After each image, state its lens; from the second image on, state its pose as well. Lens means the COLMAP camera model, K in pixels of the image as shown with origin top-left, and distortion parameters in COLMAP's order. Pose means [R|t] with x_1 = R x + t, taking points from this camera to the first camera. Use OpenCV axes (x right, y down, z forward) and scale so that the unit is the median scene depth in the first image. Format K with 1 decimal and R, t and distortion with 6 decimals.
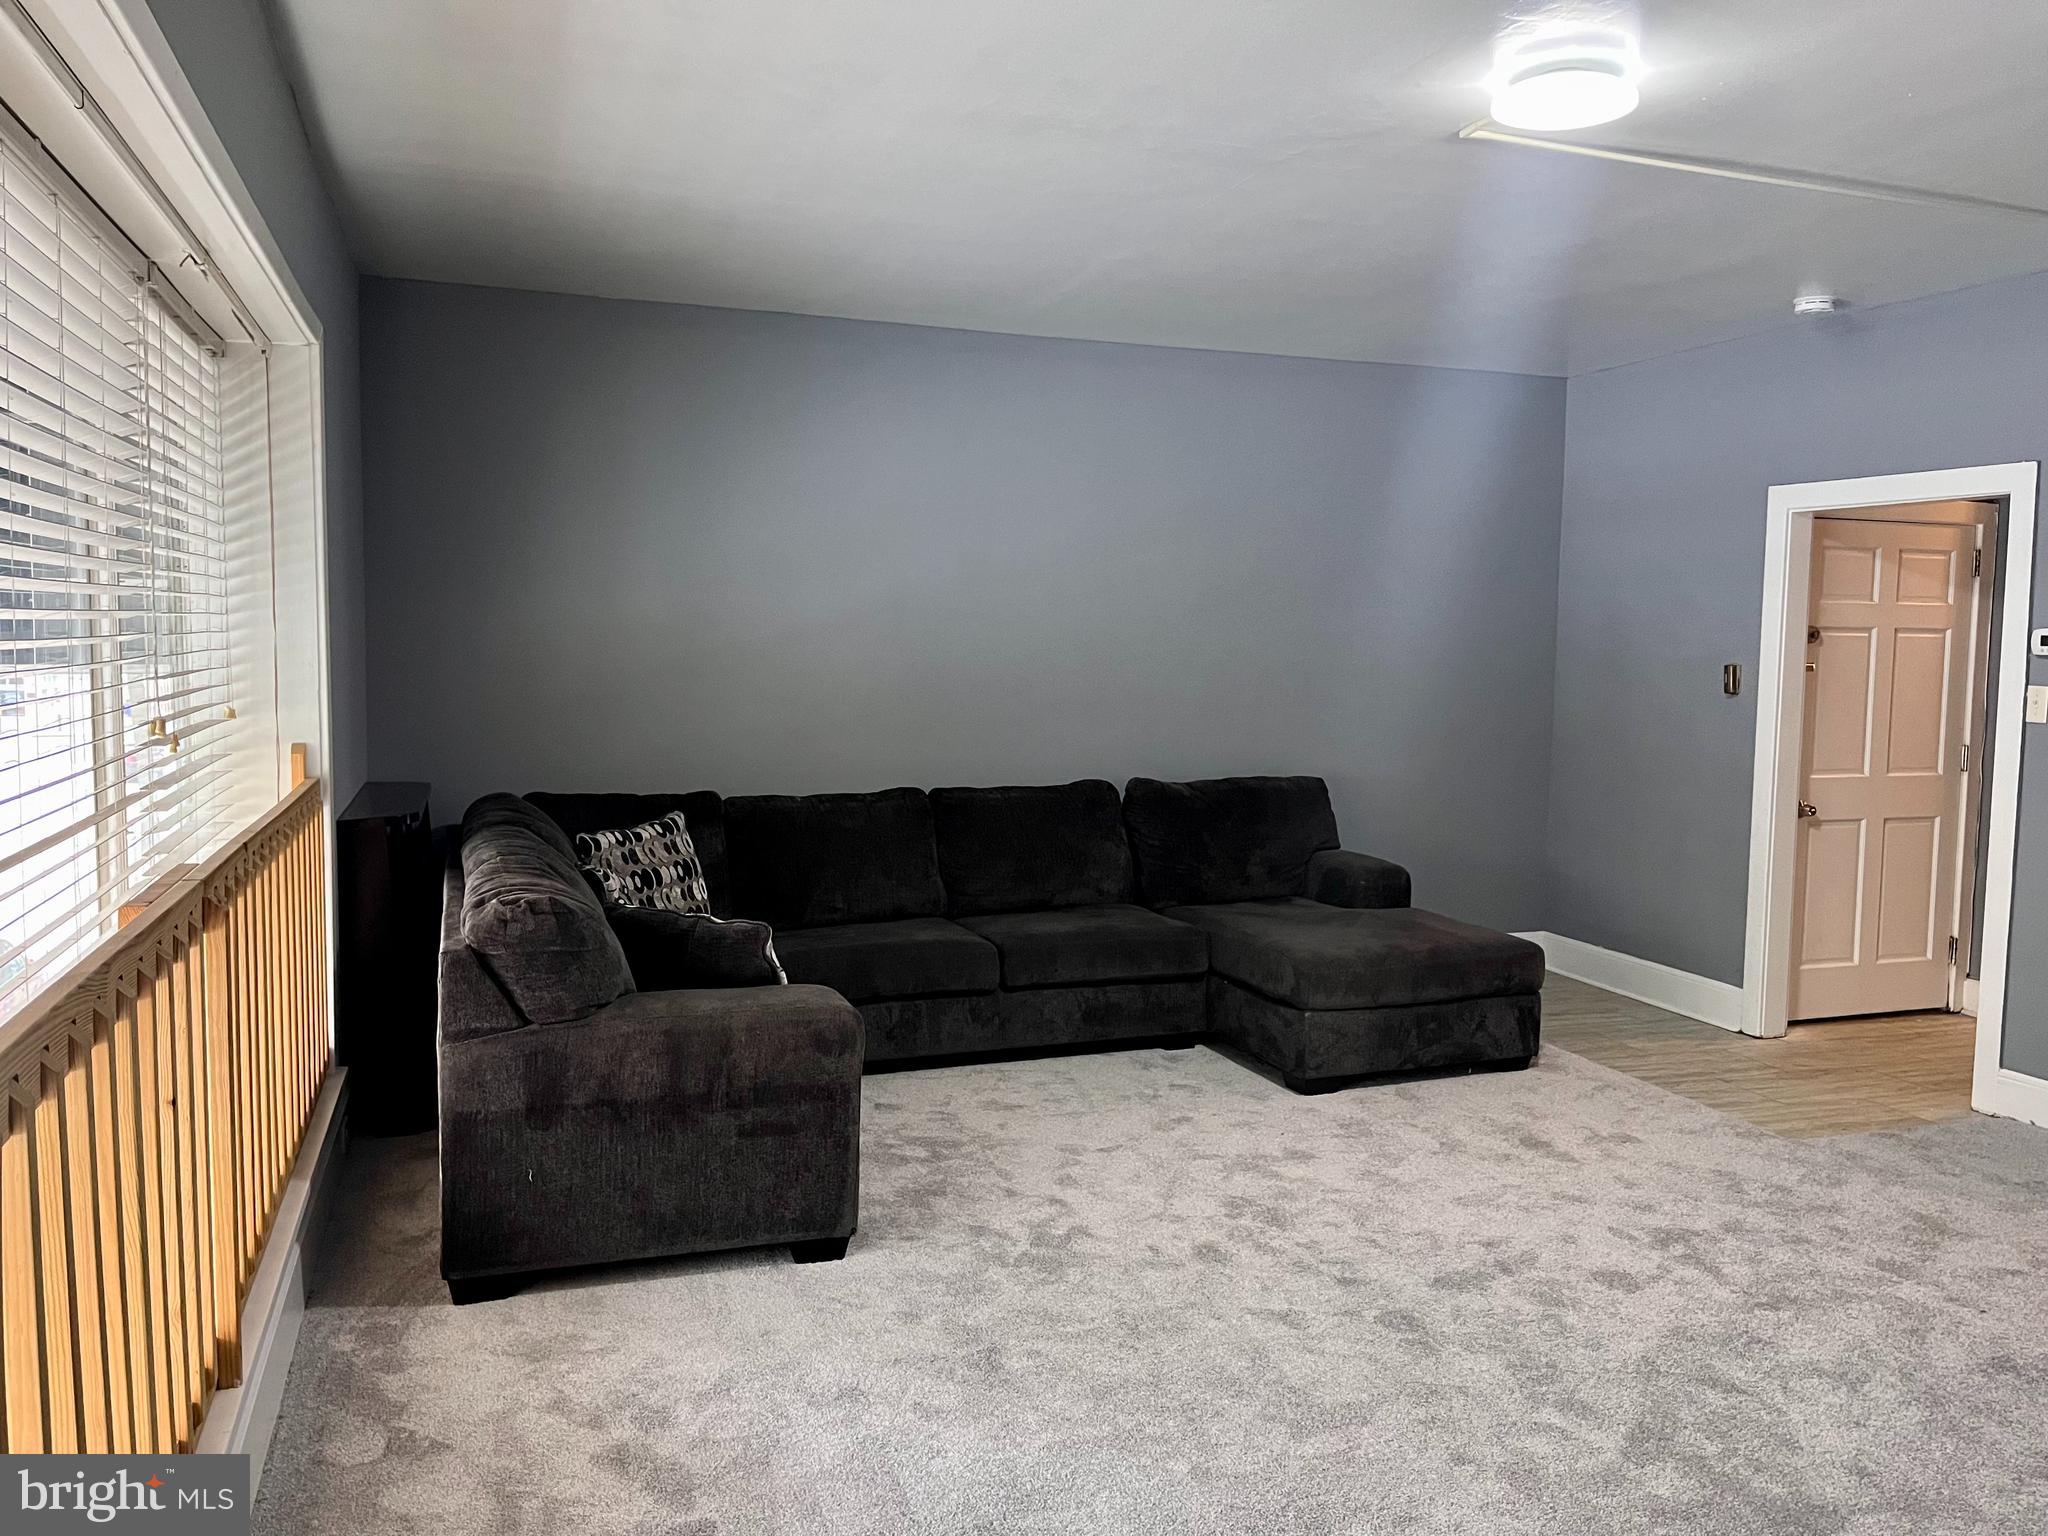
lens RADIAL K [[1576.8, 0, 1024.0], [0, 1576.8, 768.0], [0, 0, 1]] dist [0.050453, 0.004554]
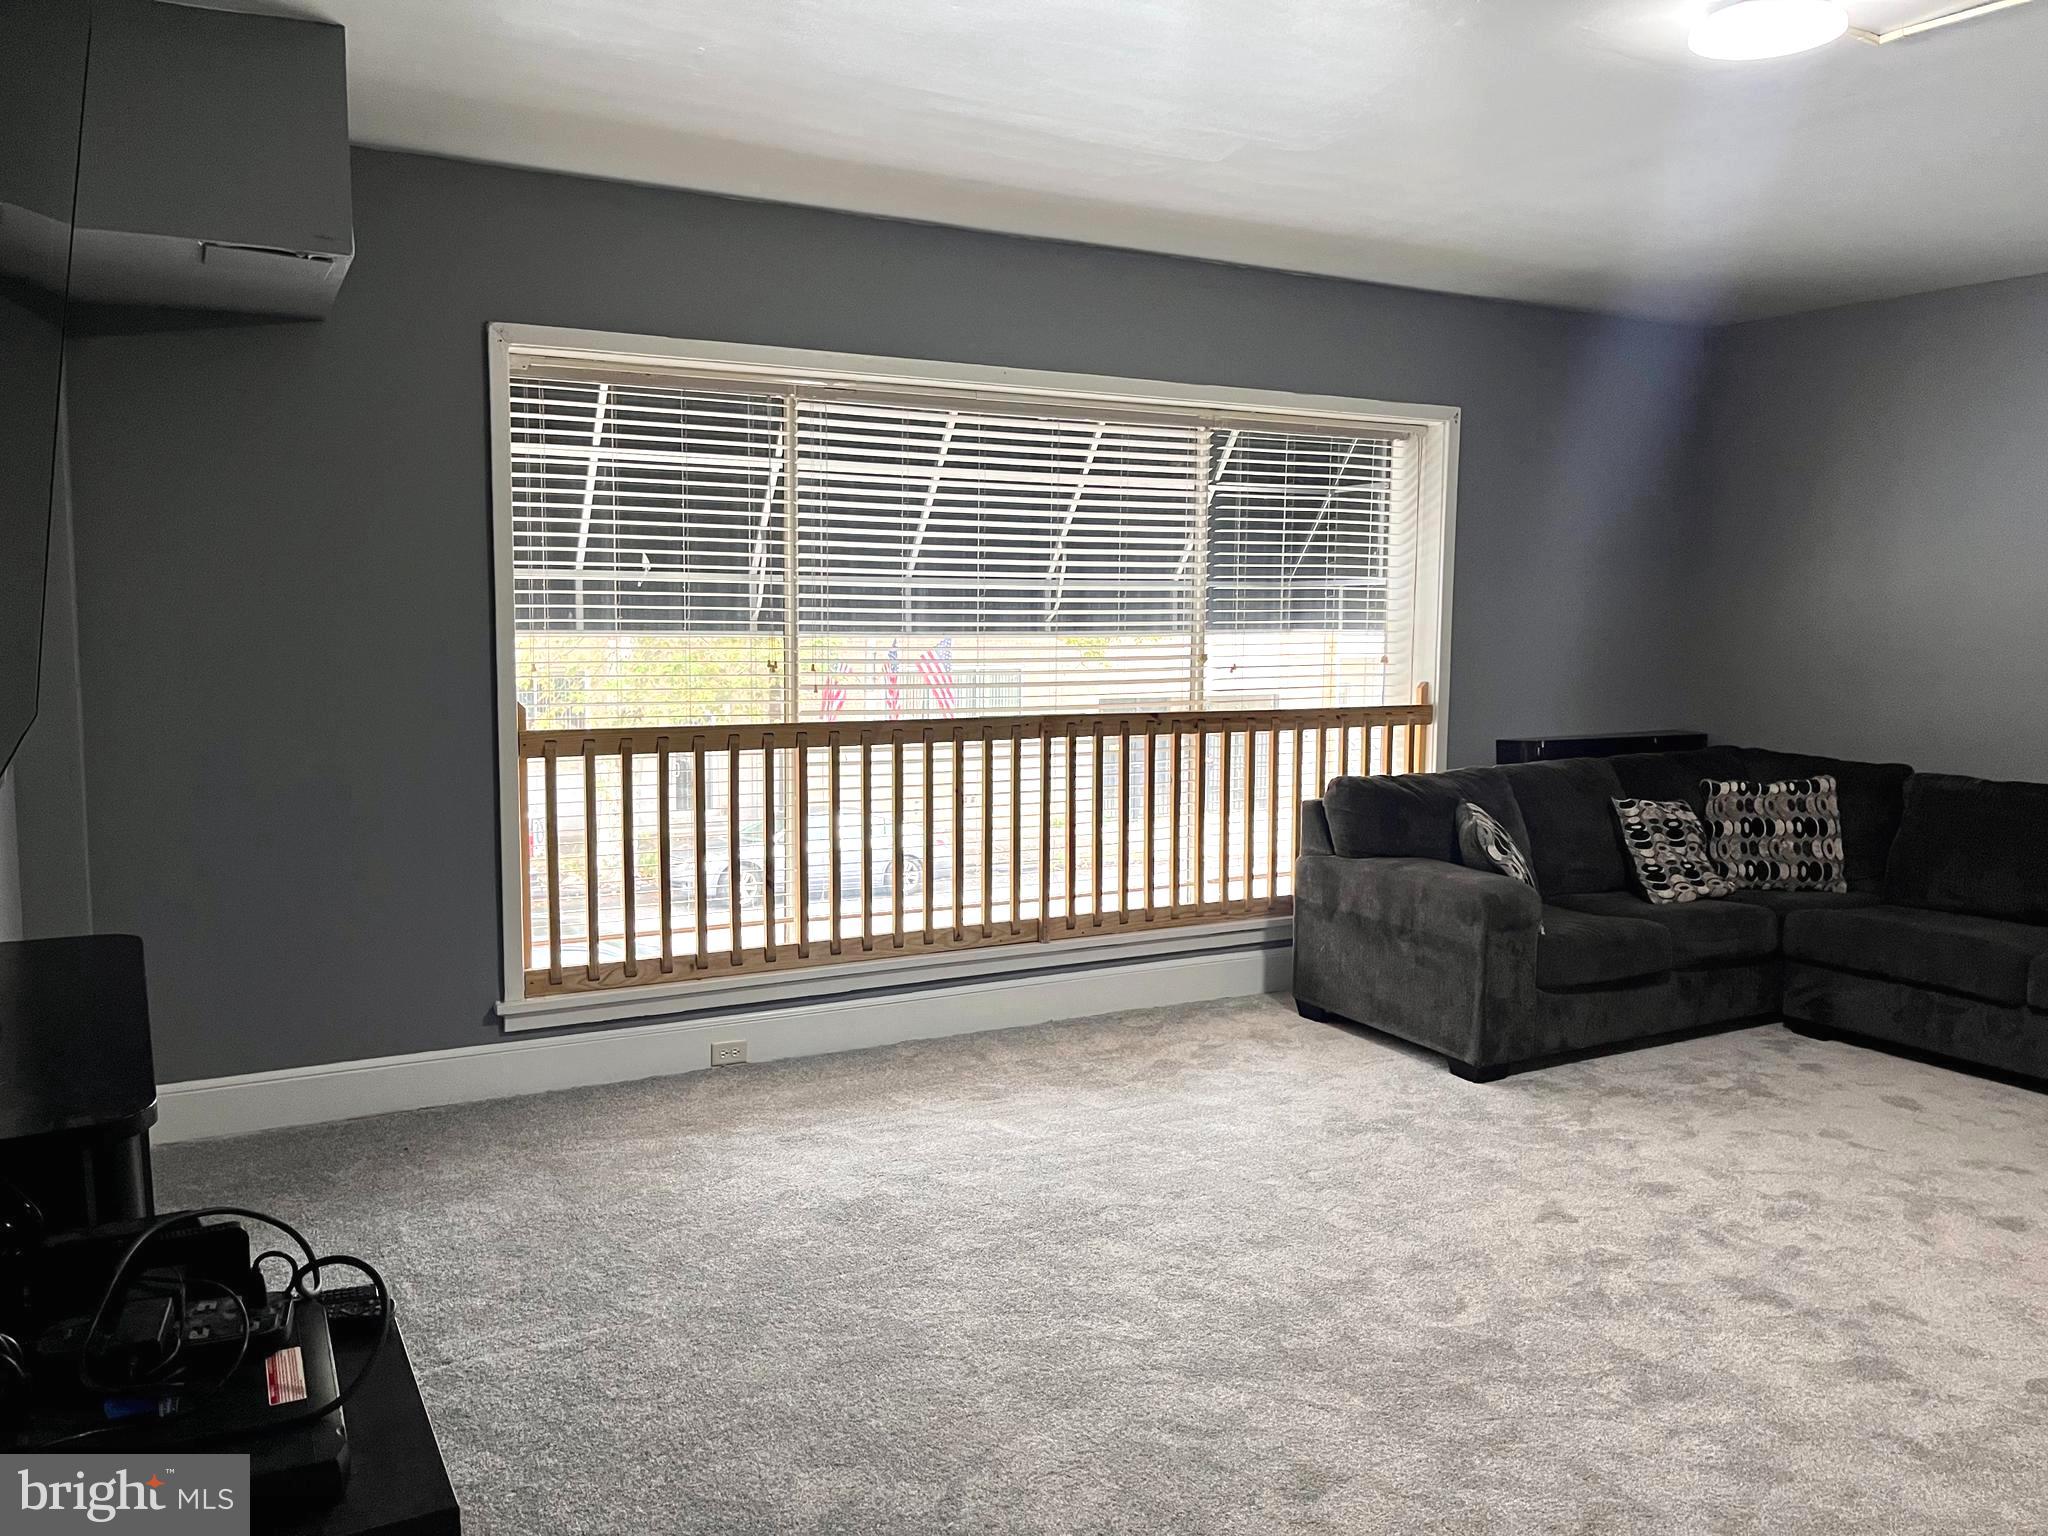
lens RADIAL K [[1576.8, 0, 1024.0], [0, 1576.8, 768.0], [0, 0, 1]] dist [0.050453, 0.004554]
pose [[0.168996, 0.096751, -0.980857, 1.066094], [-0.090621, 0.992480, 0.082284, -0.025023], [0.981442, 0.074980, 0.176493, 0.368754]]
